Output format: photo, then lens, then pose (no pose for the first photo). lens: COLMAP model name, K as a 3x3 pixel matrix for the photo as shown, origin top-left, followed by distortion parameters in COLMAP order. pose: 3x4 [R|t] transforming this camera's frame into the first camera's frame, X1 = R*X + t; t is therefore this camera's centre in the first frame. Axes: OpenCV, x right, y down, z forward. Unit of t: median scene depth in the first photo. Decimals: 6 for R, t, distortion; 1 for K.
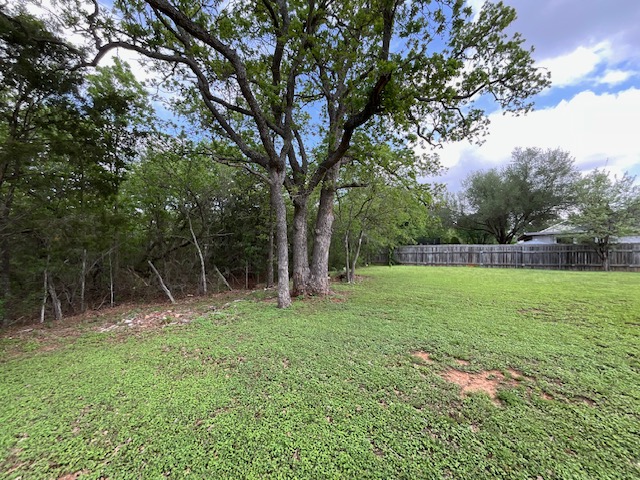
lens RADIAL K [[254.4, 0, 316.5], [0, 254.4, 240.8], [0, 0, 1]] dist [0.000468, -0.000371]
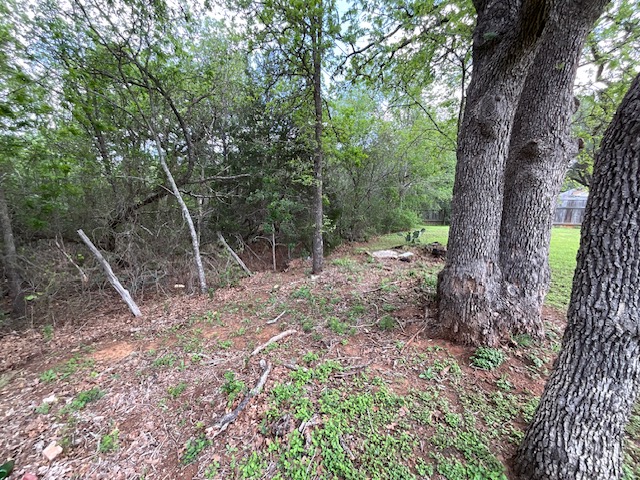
lens RADIAL K [[254.4, 0, 318.1], [0, 254.4, 240.4], [0, 0, 1]] dist [0.000468, -0.000371]
pose [[0.999926, -0.001991, -0.012036, -0.265769], [0.004043, 0.984924, 0.172942, 0.022173], [0.011510, -0.172977, 0.984859, 0.686693]]
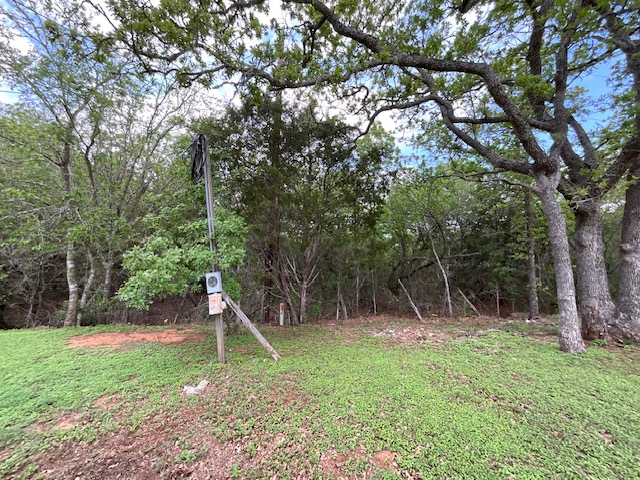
lens RADIAL K [[254.4, 0, 326.5], [0, 254.4, 242.4], [0, 0, 1]] dist [0.000468, -0.000371]
pose [[0.681404, -0.061963, -0.729280, -0.045154], [0.010854, 0.997156, -0.074581, -0.007314], [0.731827, 0.042904, 0.680139, -0.033238]]
